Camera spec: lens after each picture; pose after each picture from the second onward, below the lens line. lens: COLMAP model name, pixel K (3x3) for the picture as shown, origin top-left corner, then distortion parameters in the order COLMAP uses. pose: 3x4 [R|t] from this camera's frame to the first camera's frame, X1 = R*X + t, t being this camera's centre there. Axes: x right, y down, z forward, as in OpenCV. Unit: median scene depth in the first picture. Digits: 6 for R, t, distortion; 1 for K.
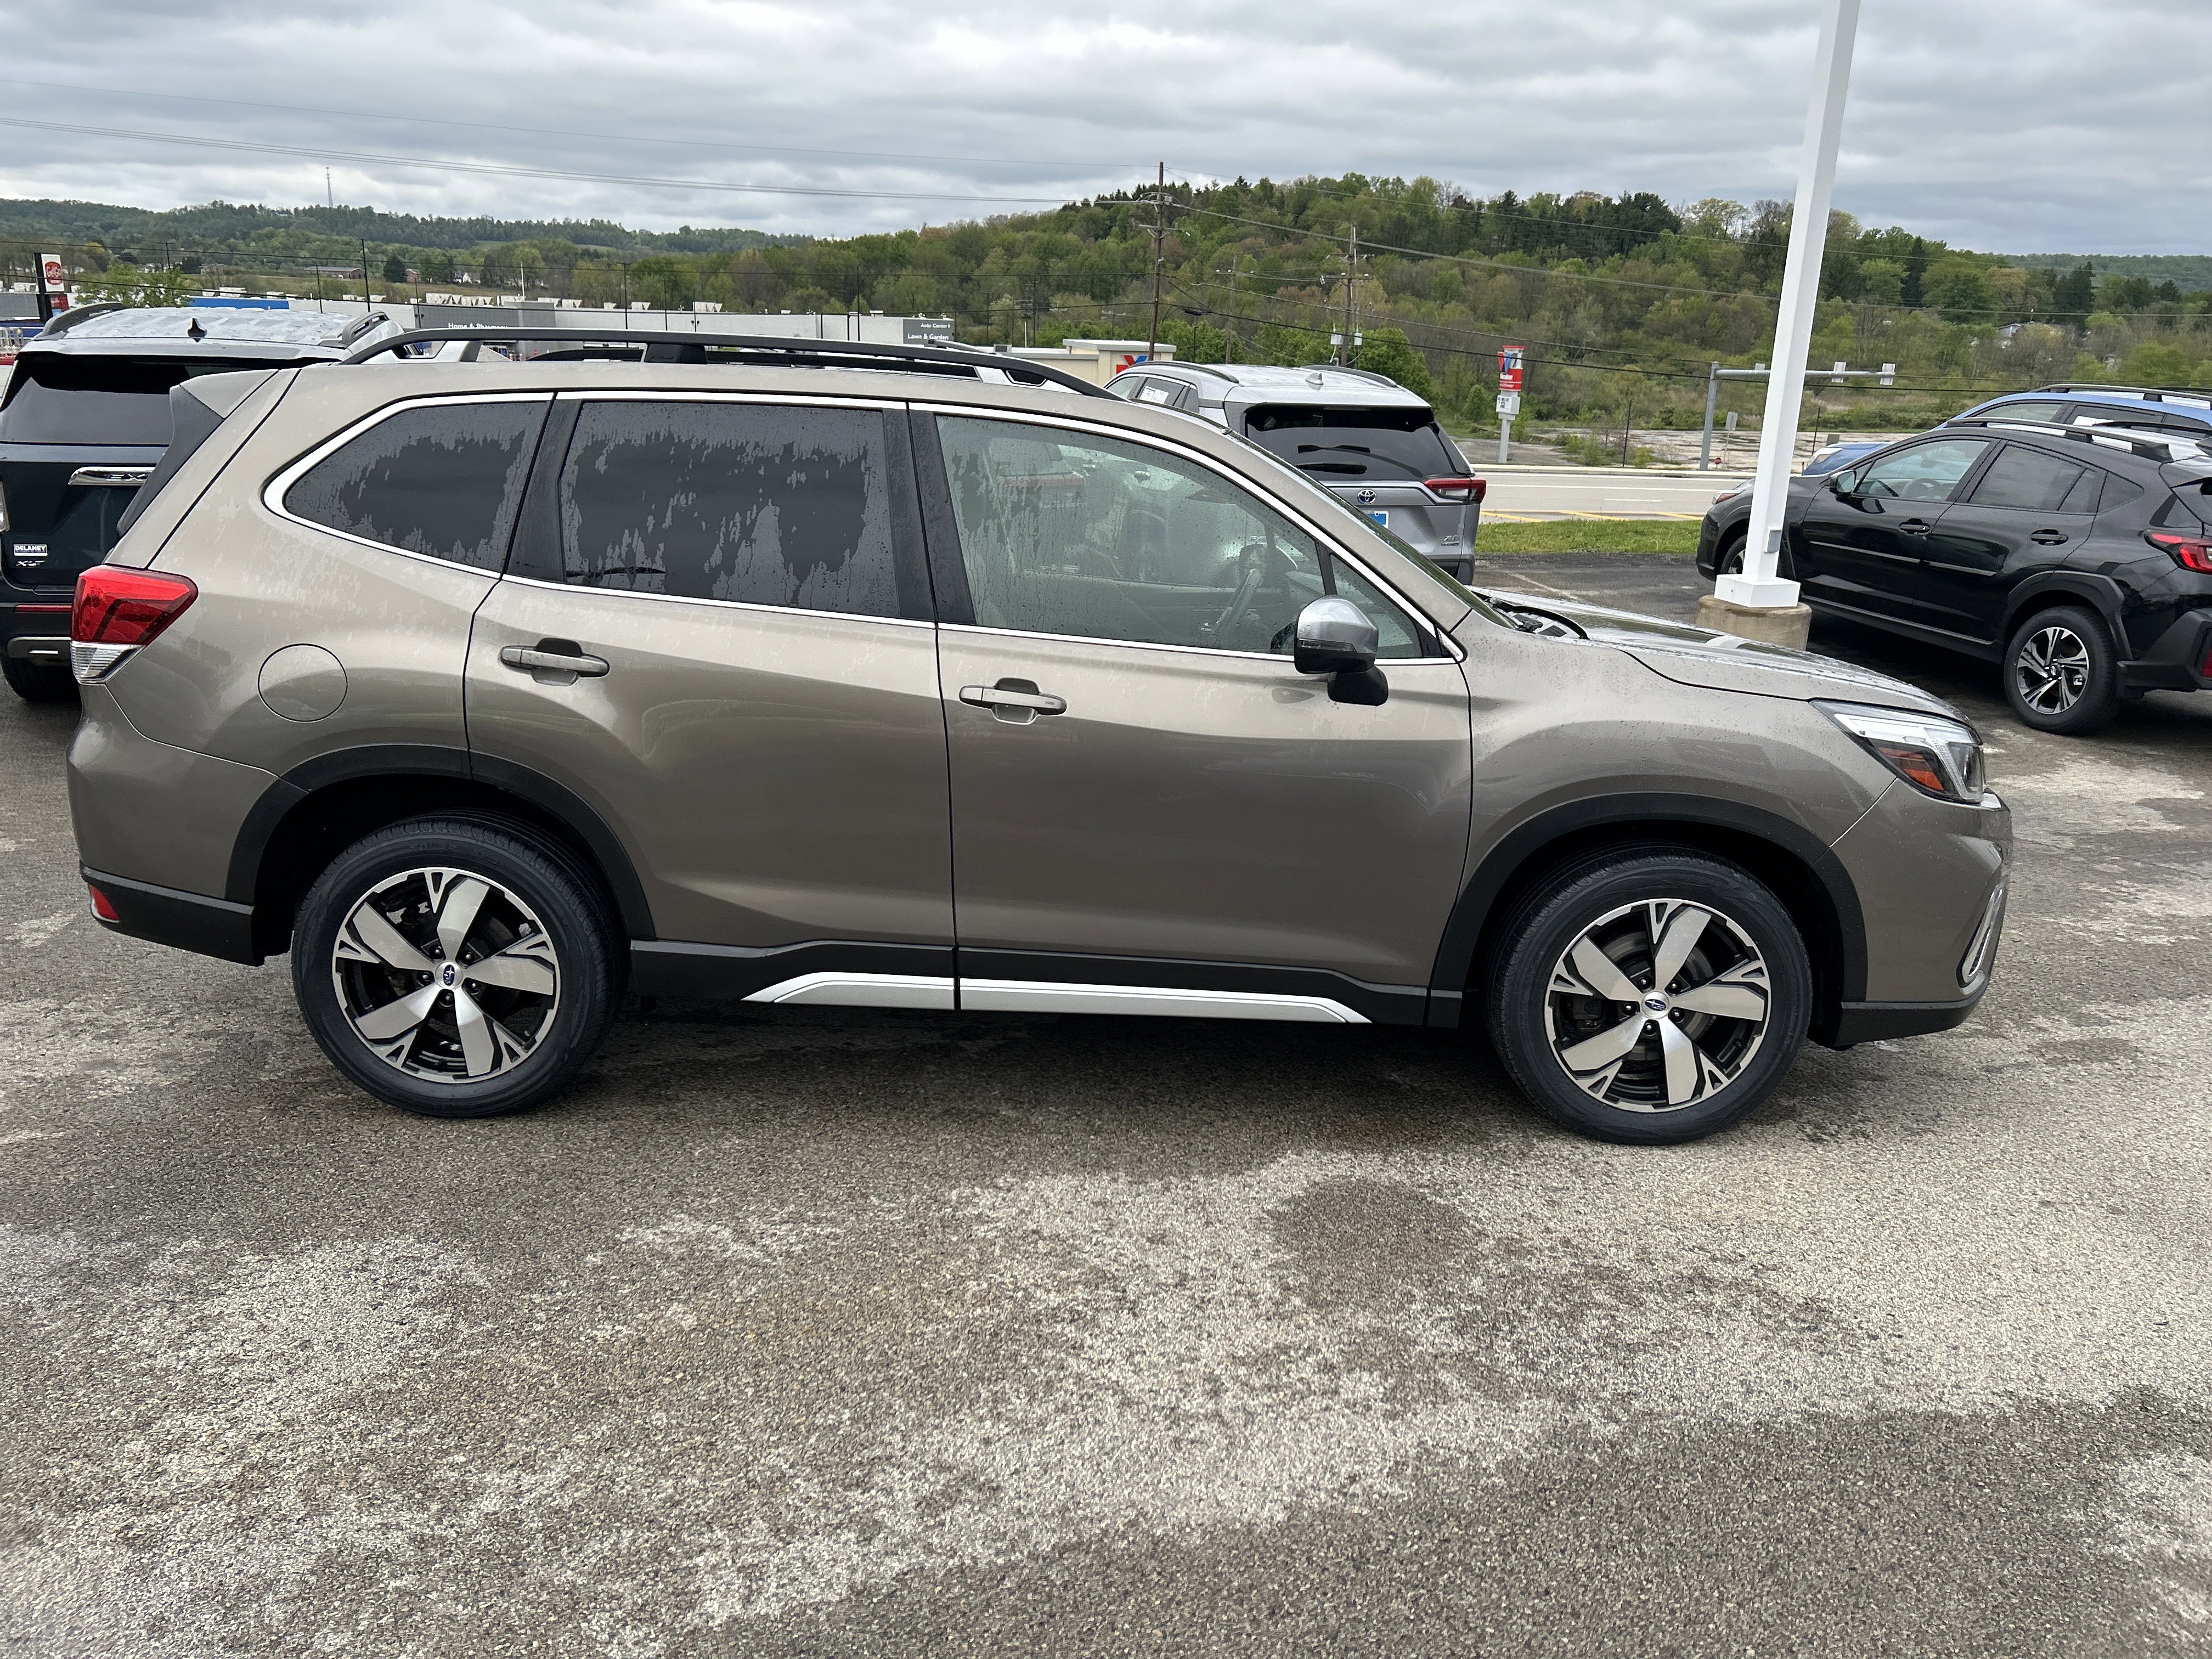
lens RADIAL K [[1669.0, 0, 1117.2], [0, 1669.0, 810.2], [0, 0, 1]] dist [0.057373, -0.064174]
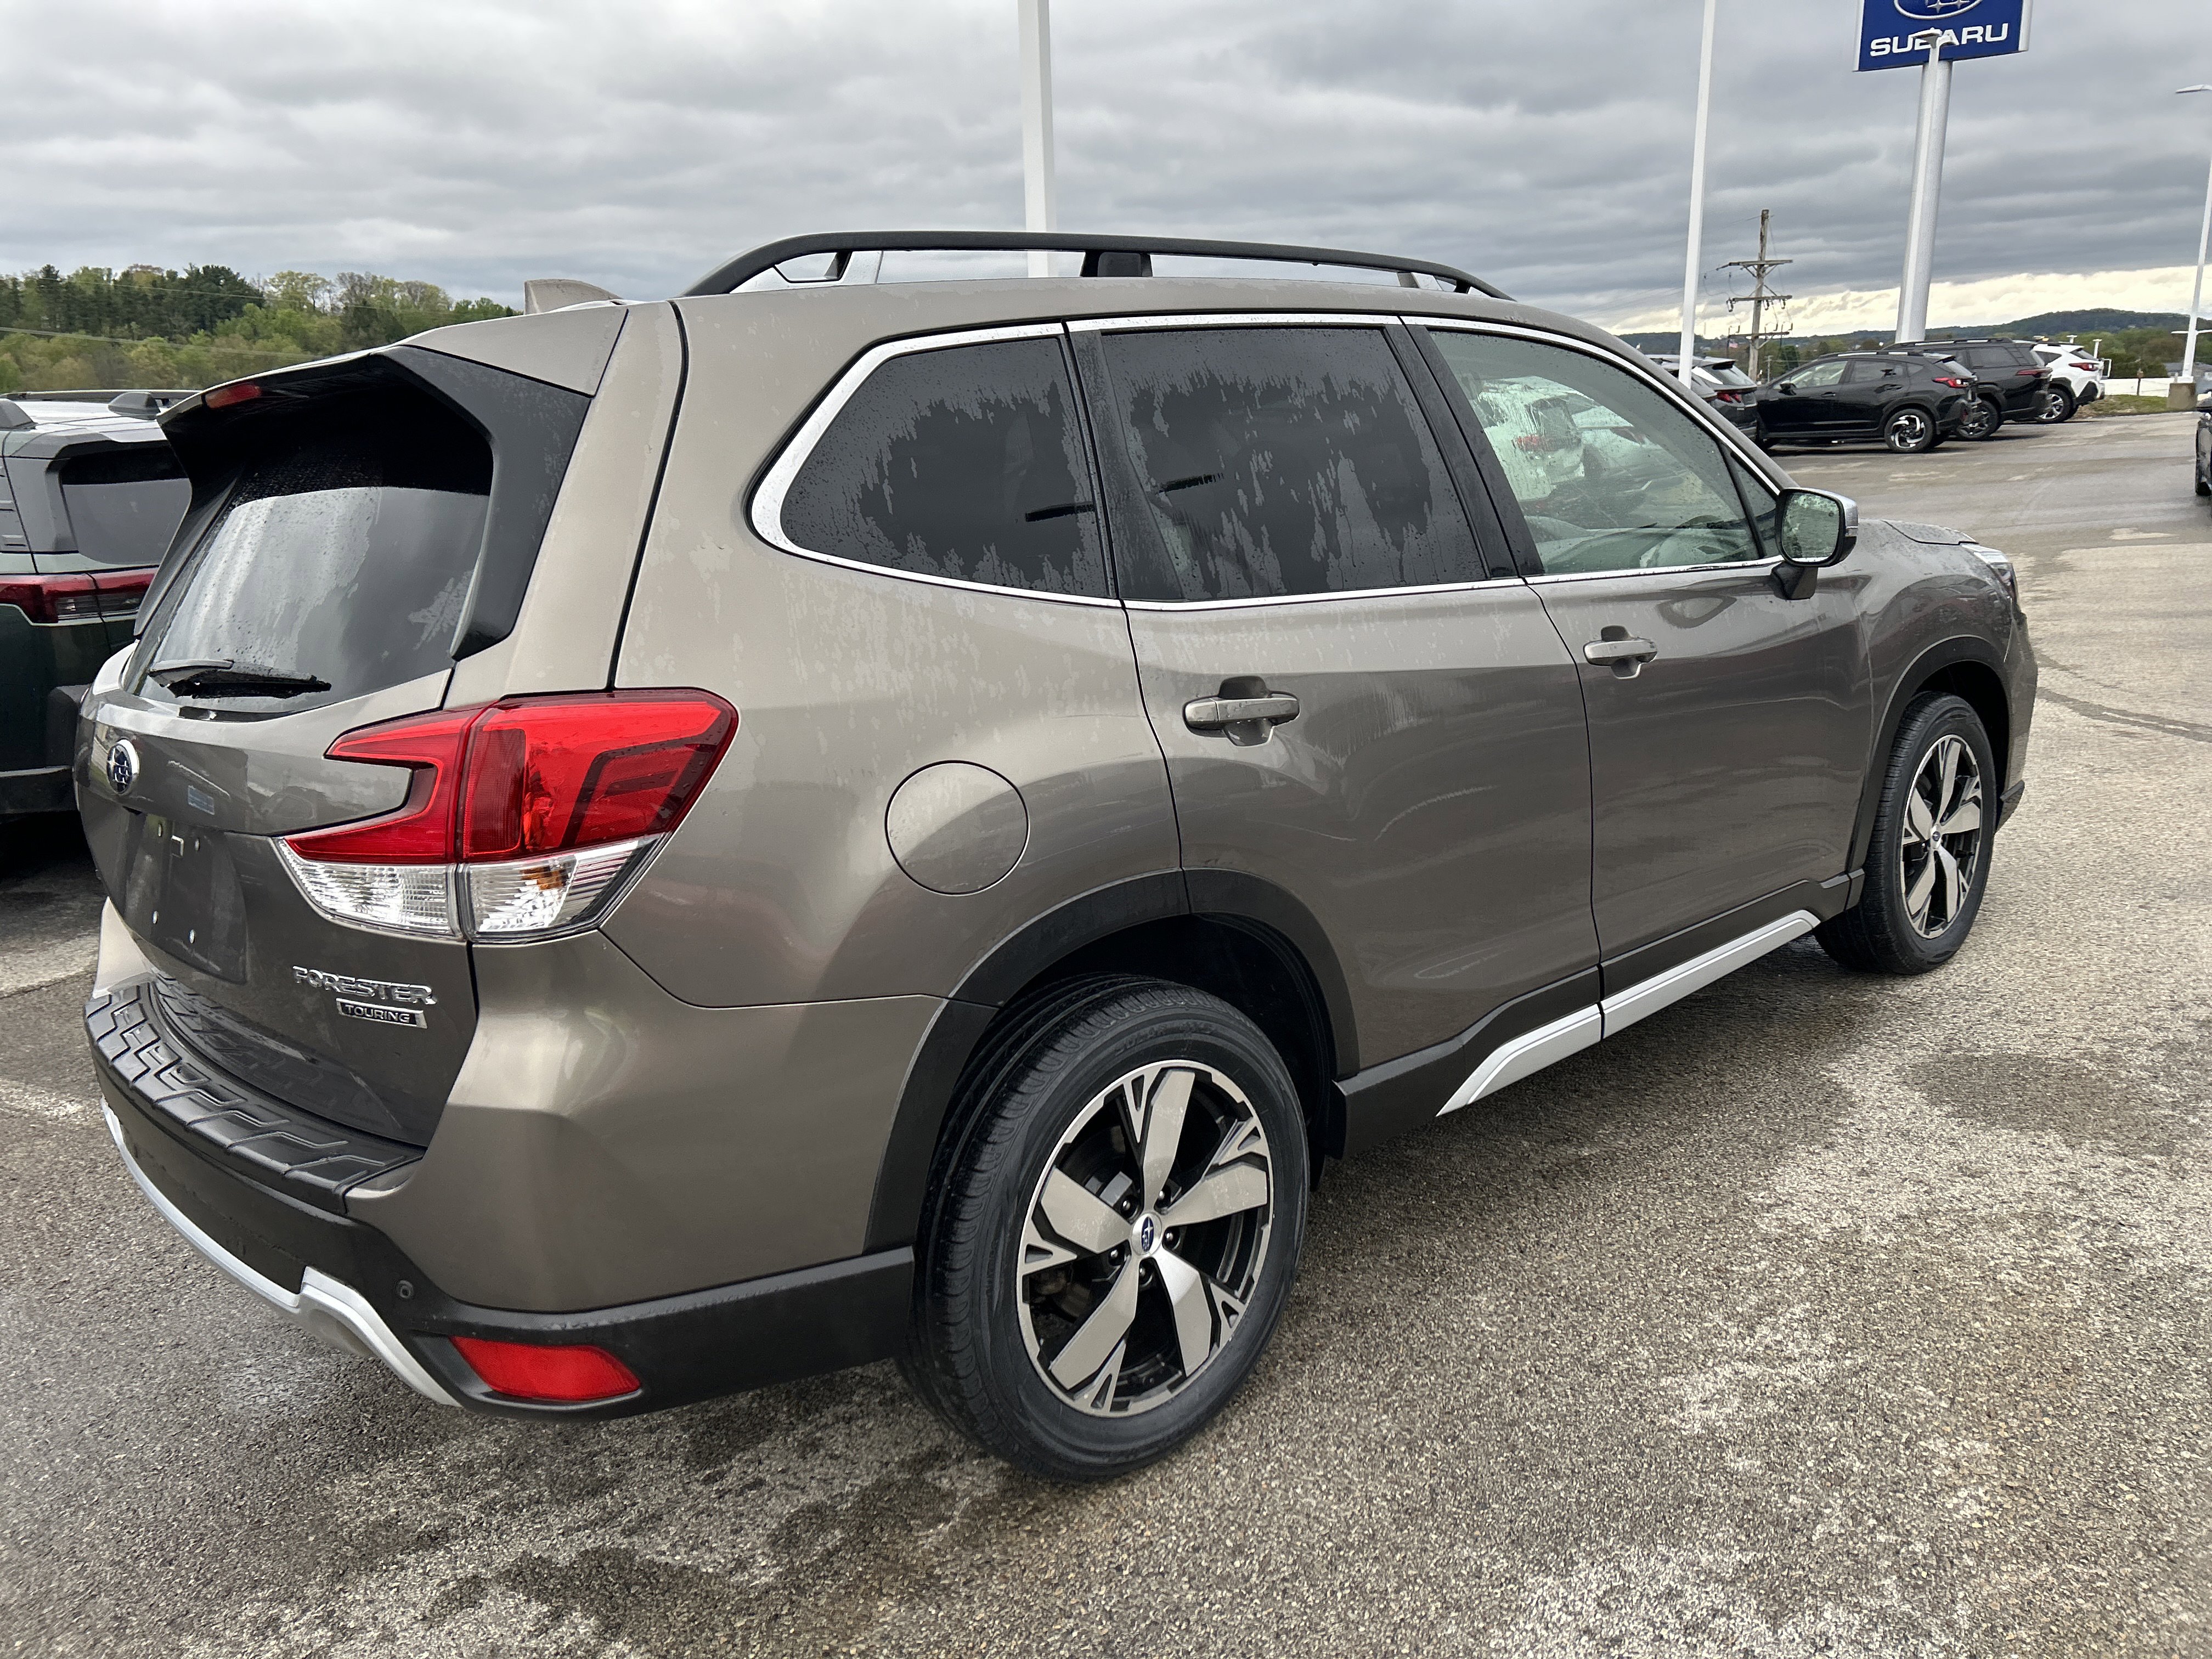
lens RADIAL K [[1668.5, 0, 1114.7], [0, 1668.5, 836.4], [0, 0, 1]] dist [0.059592, -0.062824]
pose [[0.721614, -0.233567, 0.651705, -0.799495], [0.250391, 0.965694, 0.068848, -0.096523], [-0.645428, 0.113499, 0.755341, 0.522164]]
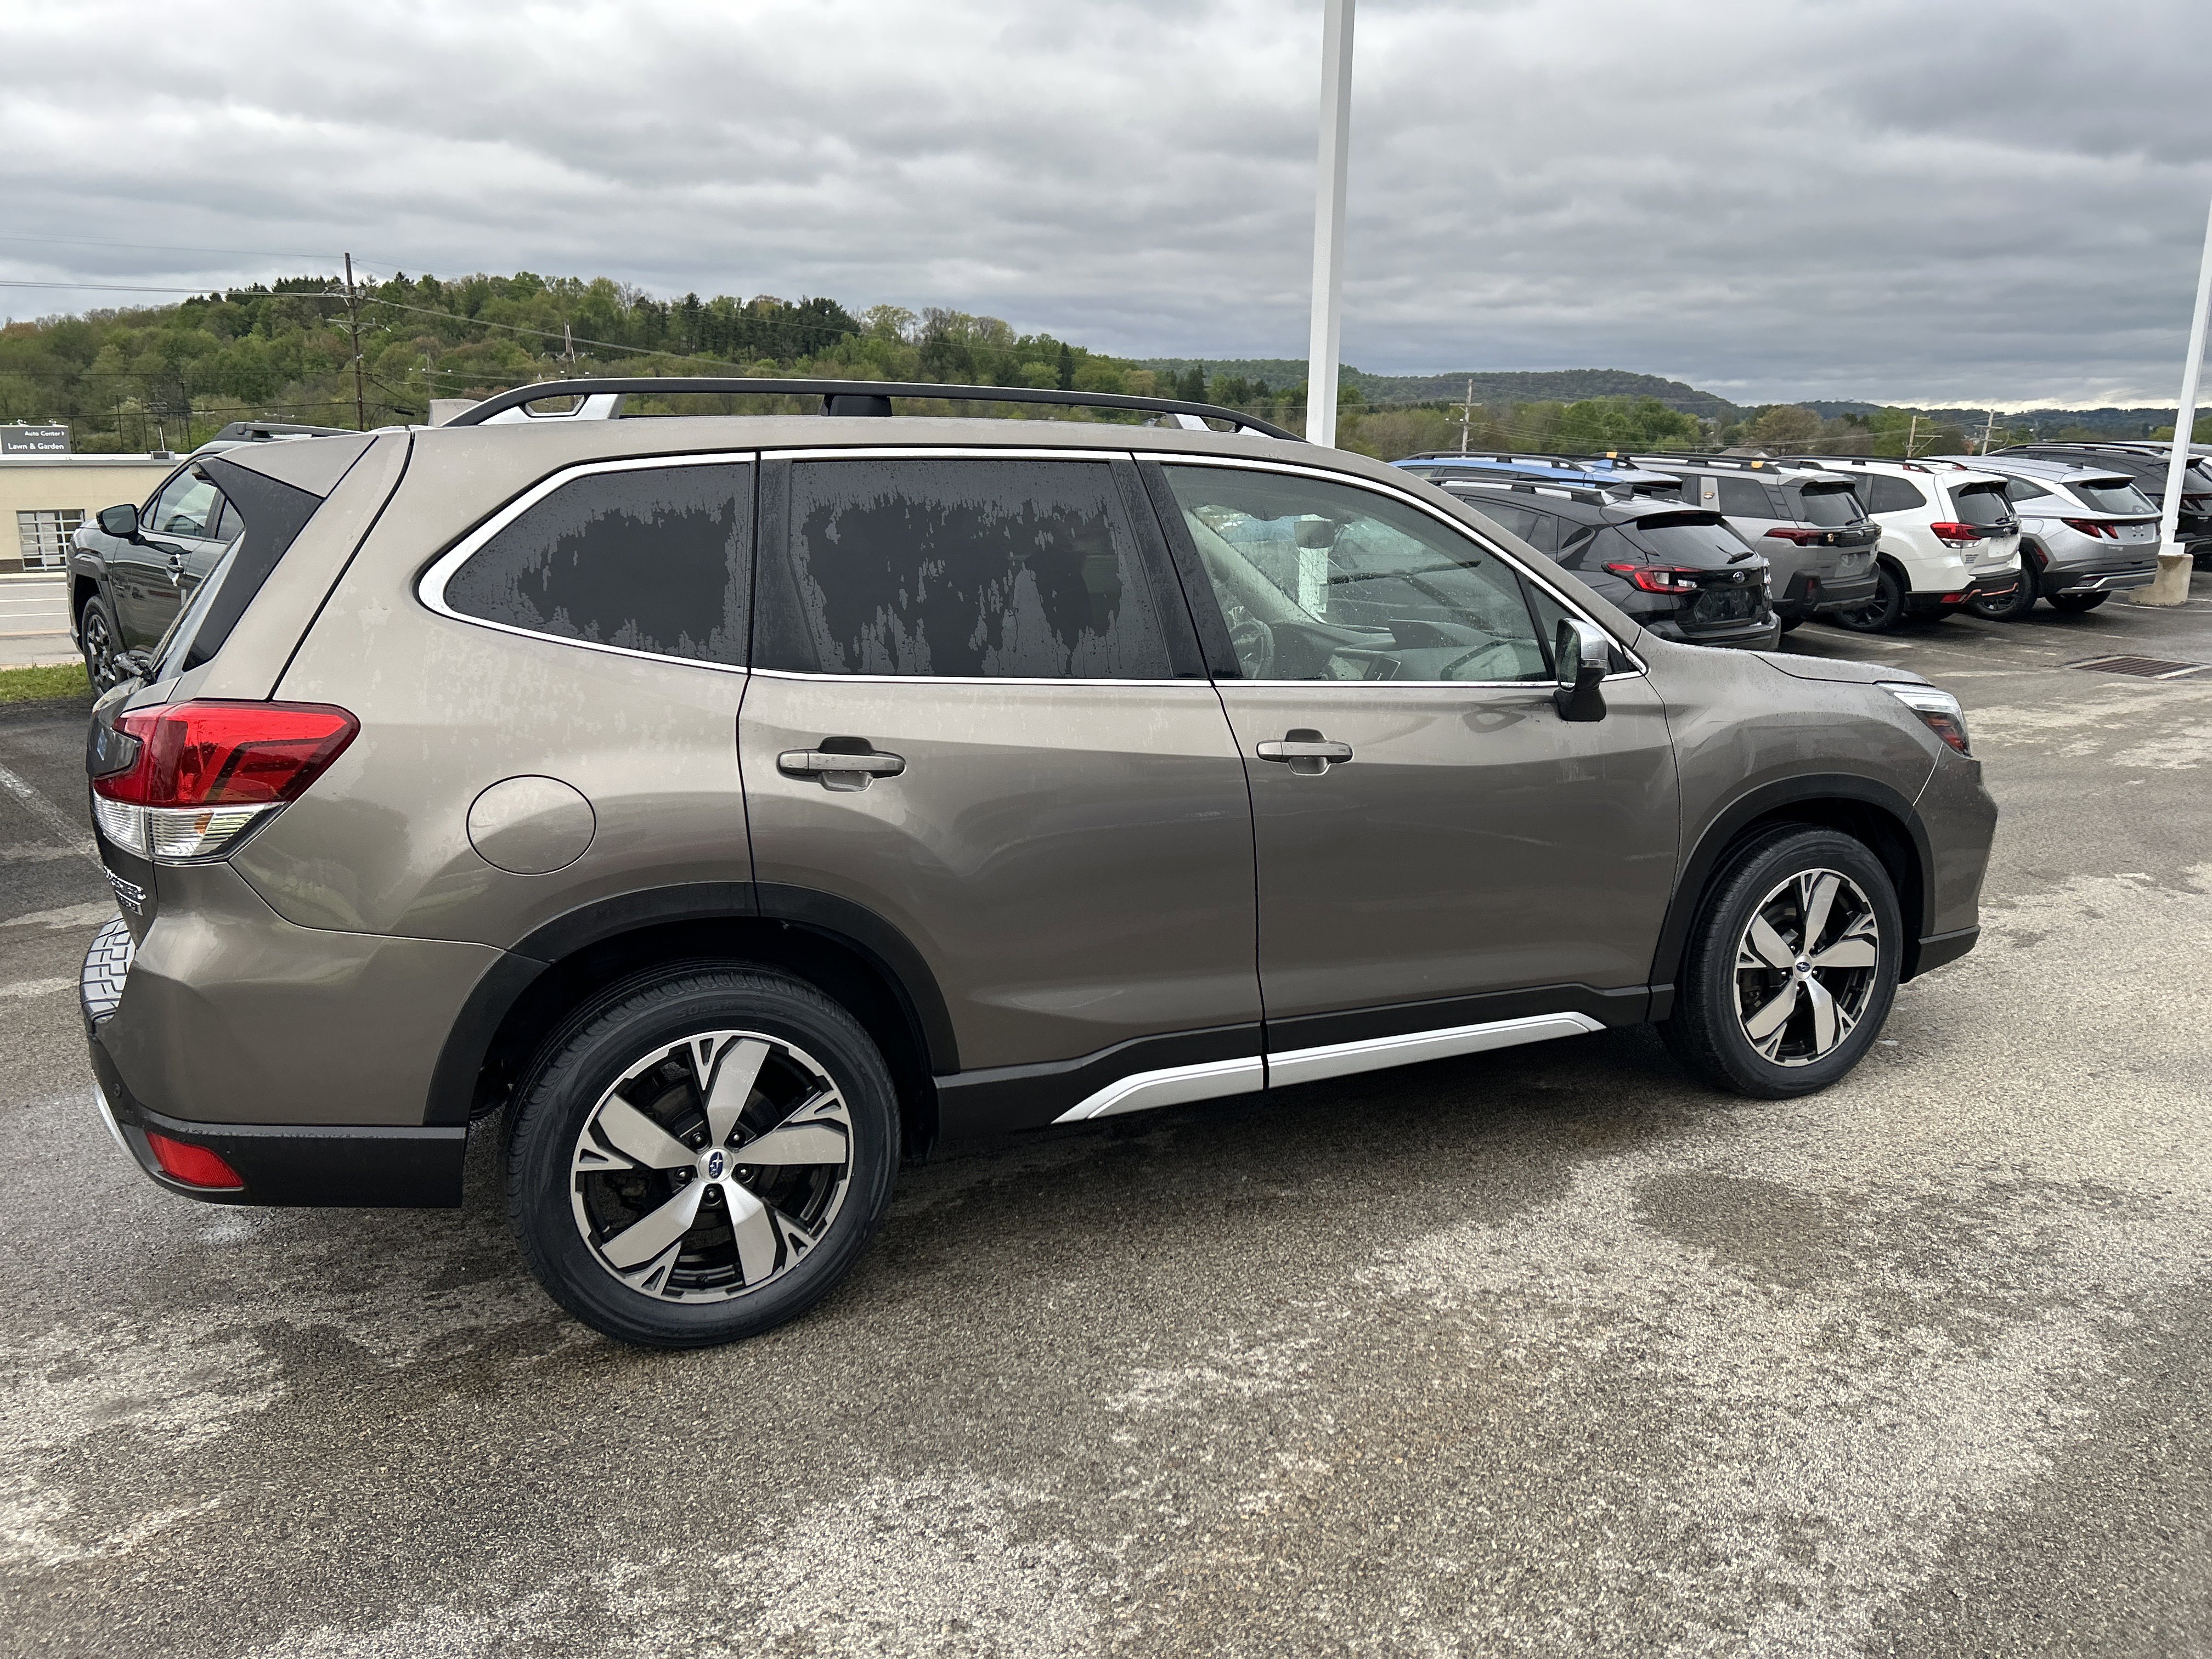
lens RADIAL K [[1669.0, 0, 1117.2], [0, 1669.0, 810.2], [0, 0, 1]] dist [0.057373, -0.064174]
pose [[0.896175, -0.117644, 0.427820, -0.560623], [0.141116, 0.989715, -0.023446, -0.025386], [-0.420662, 0.081384, 0.903560, 0.178462]]
